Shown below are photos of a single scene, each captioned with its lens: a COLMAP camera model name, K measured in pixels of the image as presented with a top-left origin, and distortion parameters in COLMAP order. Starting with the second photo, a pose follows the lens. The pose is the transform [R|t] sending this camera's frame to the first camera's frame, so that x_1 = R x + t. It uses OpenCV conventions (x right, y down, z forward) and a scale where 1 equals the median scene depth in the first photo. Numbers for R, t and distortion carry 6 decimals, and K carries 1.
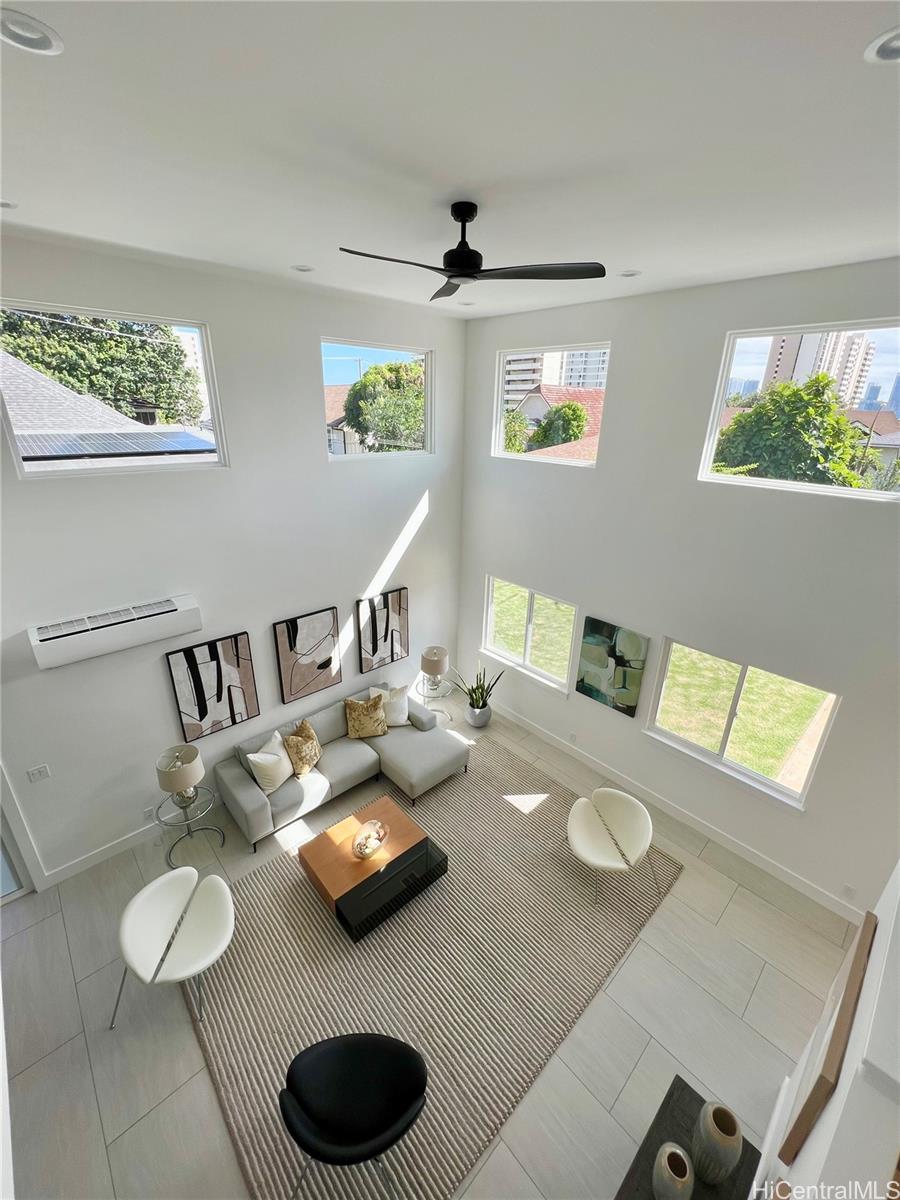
lens RADIAL K [[481.3, 0, 452.2], [0, 481.3, 598.8], [0, 0, 1]] dist [0.000103, 0.000023]
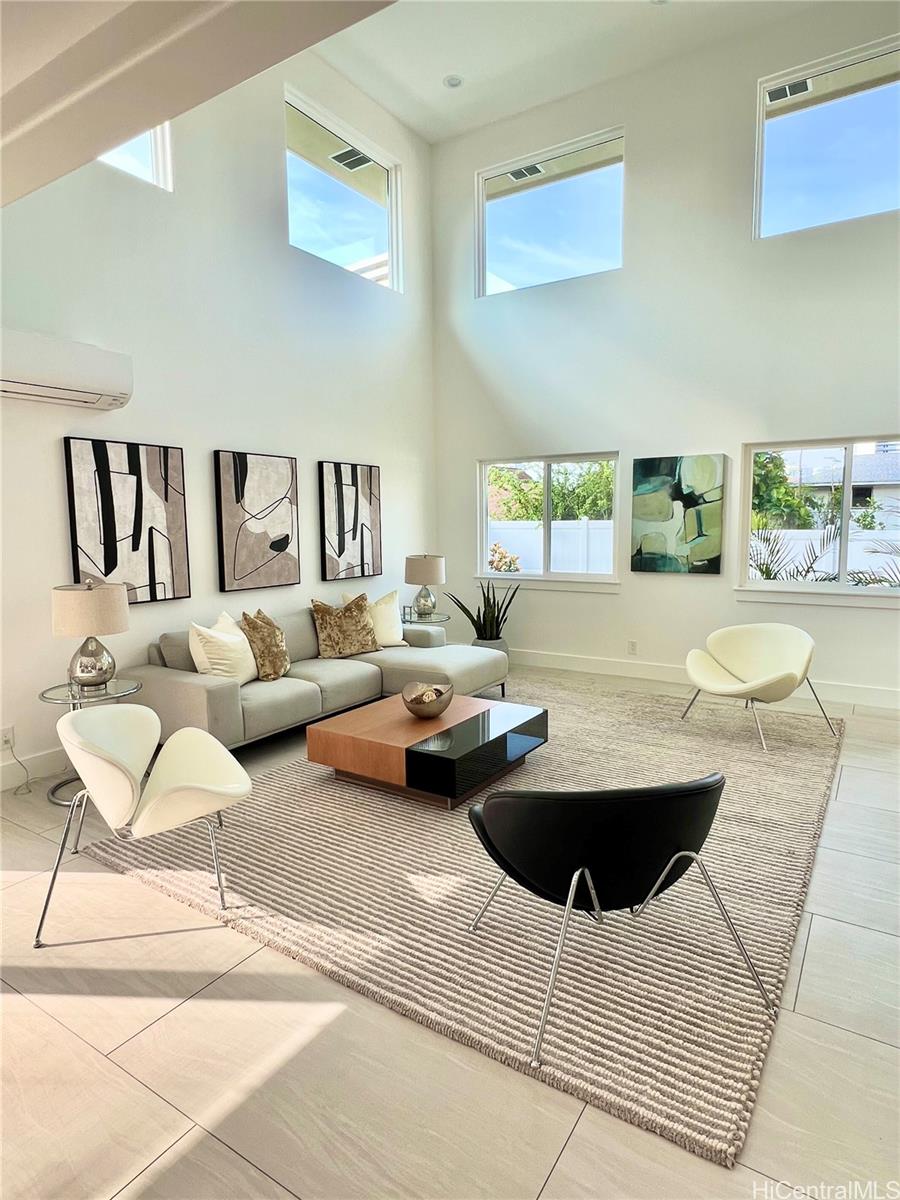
lens RADIAL K [[676.6, 0, 447.6], [0, 676.6, 597.8], [0, 0, 1]] dist [-0.001506, -0.000546]
pose [[0.970485, -0.059703, 0.233654, -0.275527], [0.118017, 0.962505, -0.244248, 0.481452], [-0.210311, 0.264614, 0.941142, 0.110055]]
